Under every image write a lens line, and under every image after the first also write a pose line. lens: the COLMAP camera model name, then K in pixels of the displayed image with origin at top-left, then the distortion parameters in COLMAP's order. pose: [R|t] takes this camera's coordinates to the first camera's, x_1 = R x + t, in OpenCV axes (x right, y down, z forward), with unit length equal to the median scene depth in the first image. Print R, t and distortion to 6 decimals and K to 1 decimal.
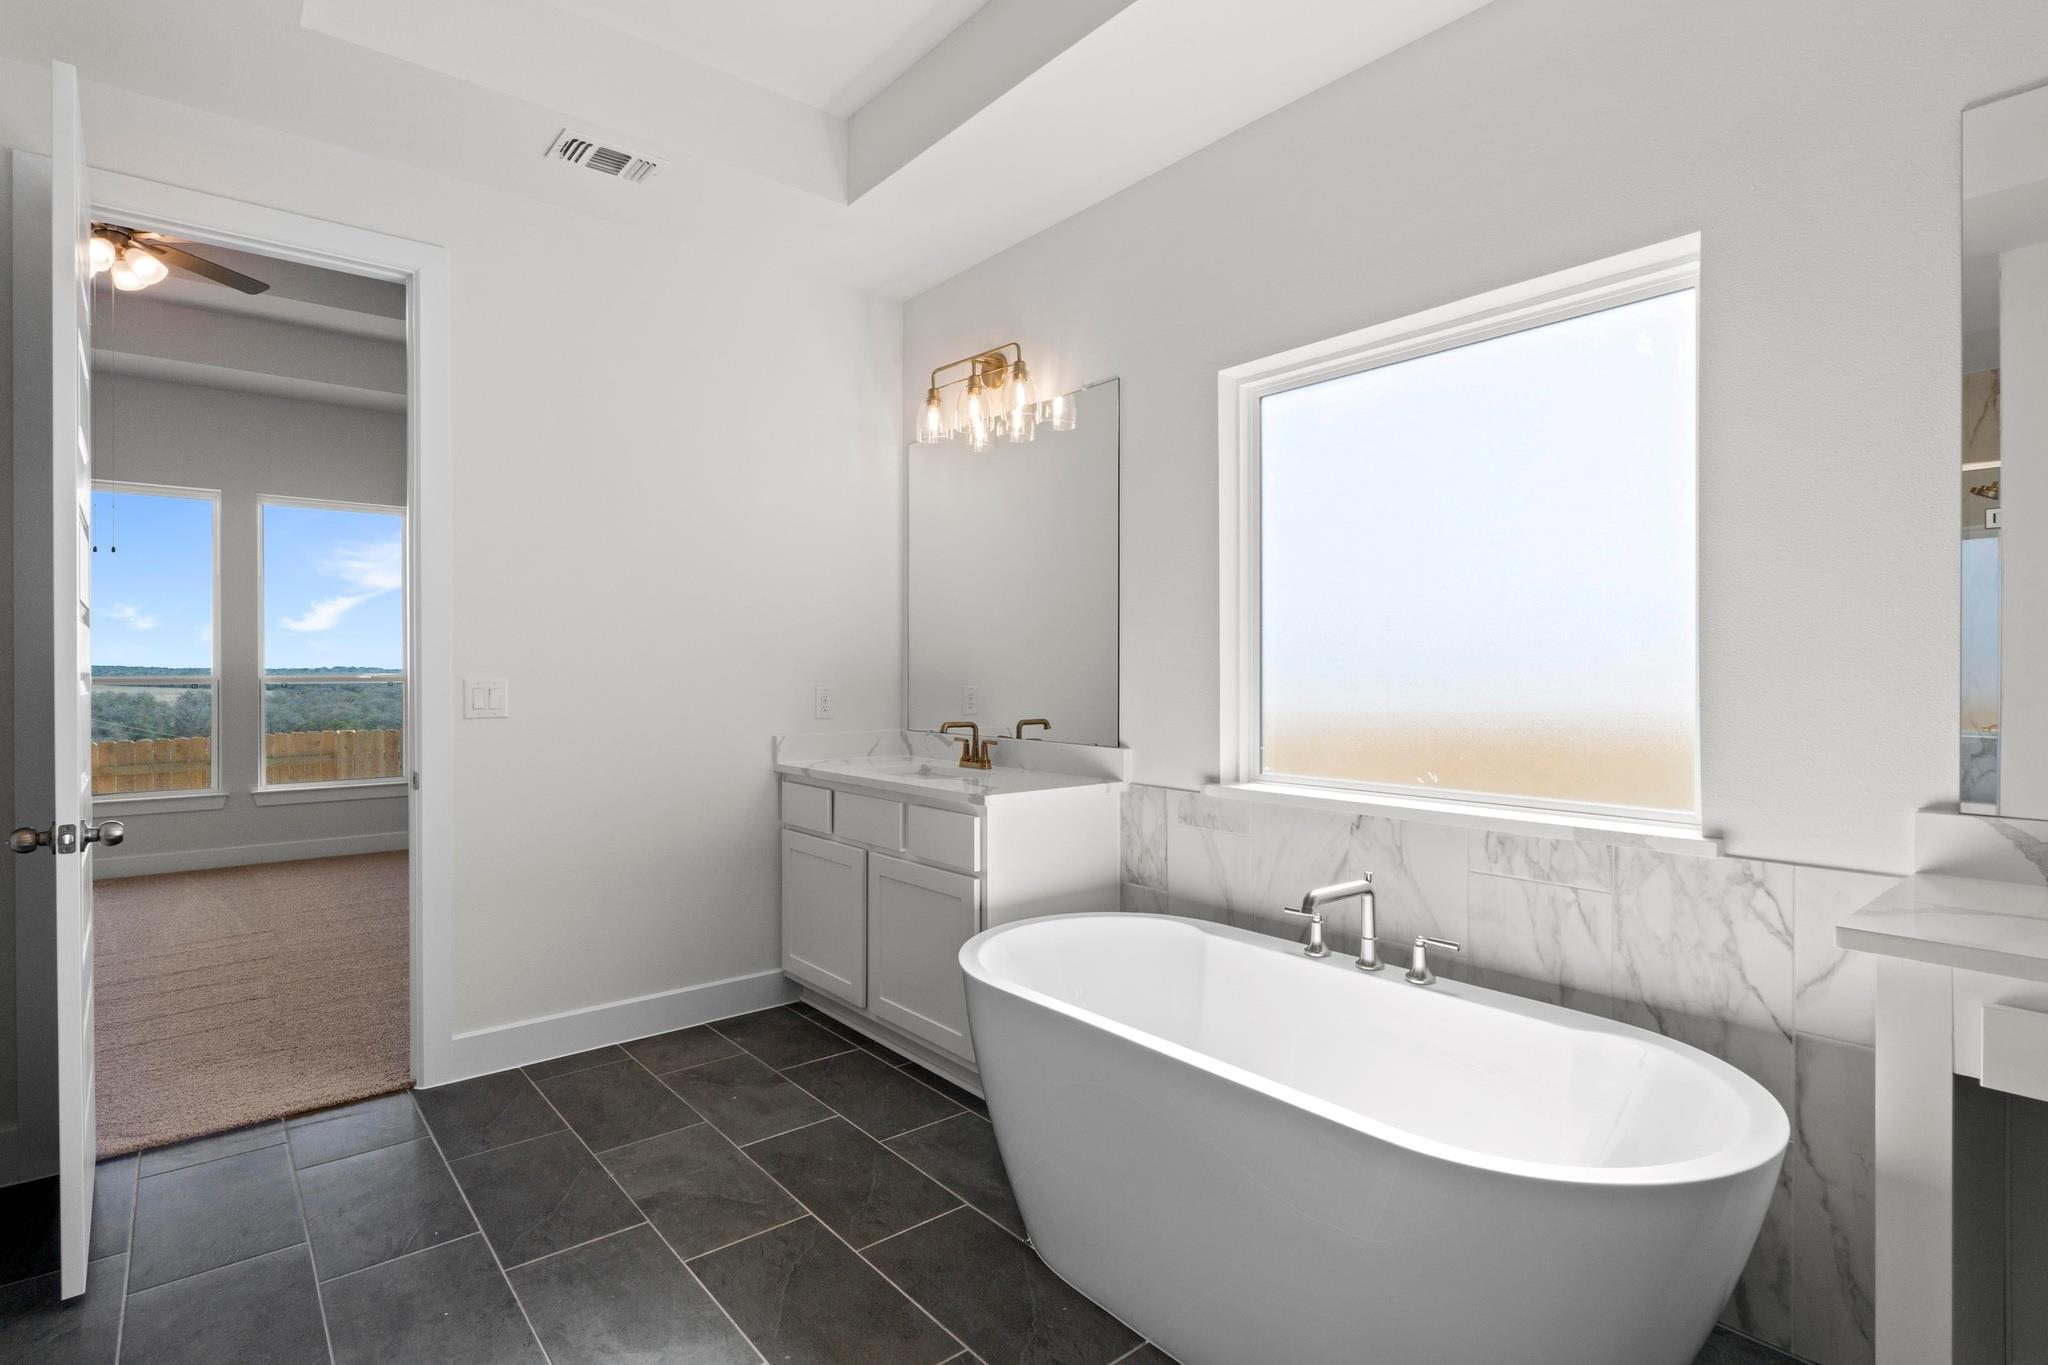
lens RADIAL K [[989.3, 0, 1021.1], [0, 989.3, 682.0], [0, 0, 1]] dist [-0.006423, -0.000226]
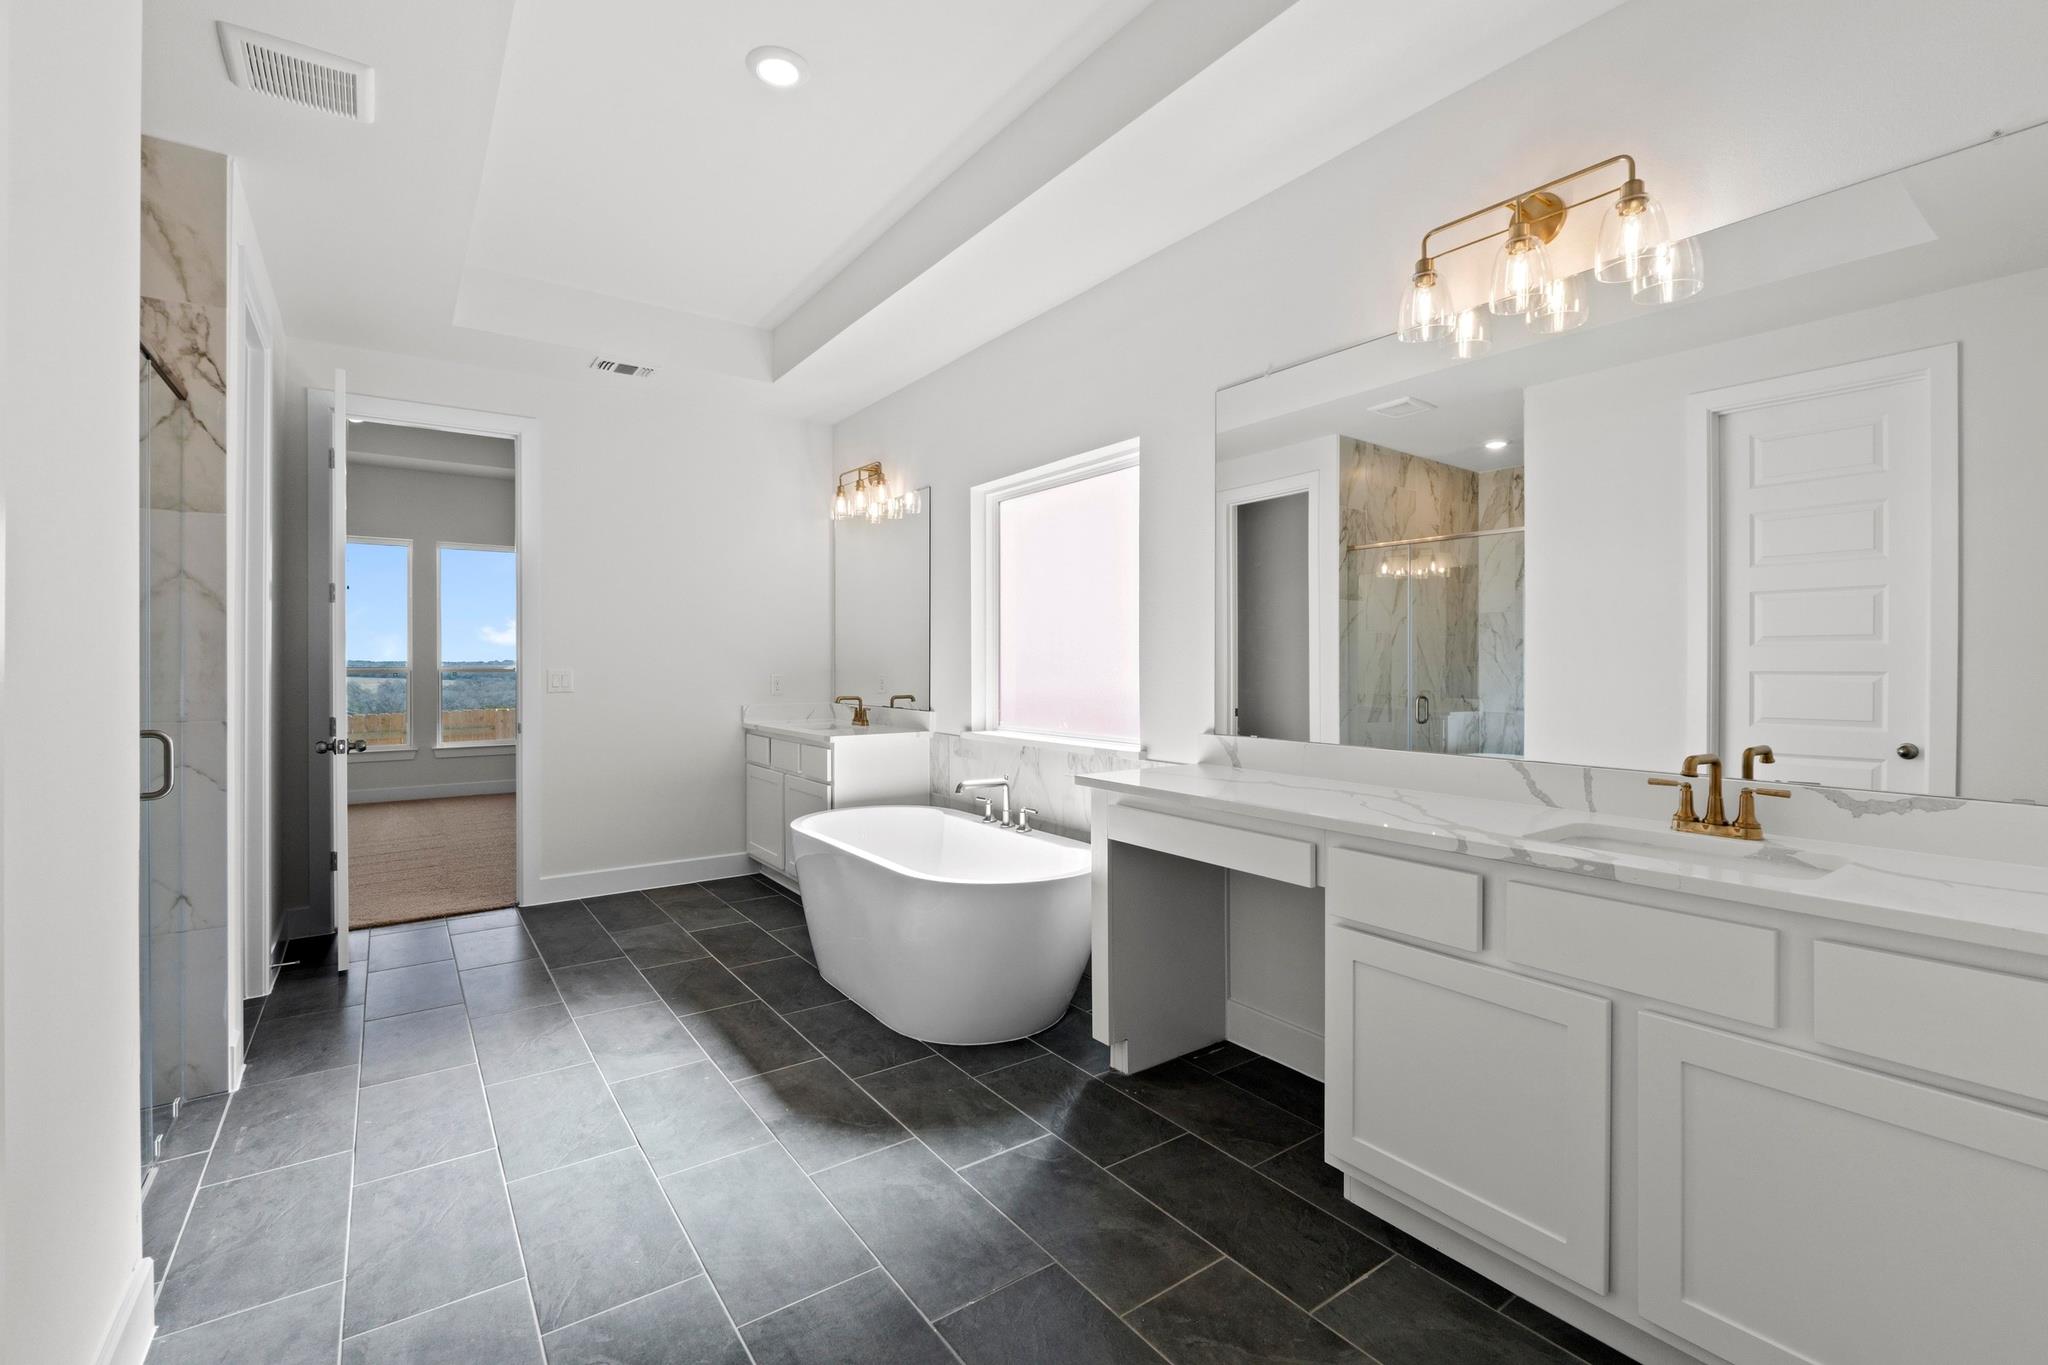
lens RADIAL K [[875.9, 0, 1026.0], [0, 875.9, 672.3], [0, 0, 1]] dist [-0.006950, 0.000541]
pose [[0.997558, 0.000904, -0.069842, 0.392255], [-0.001021, 0.999998, -0.001642, 0.004556], [0.069840, 0.001709, 0.997557, -0.482143]]
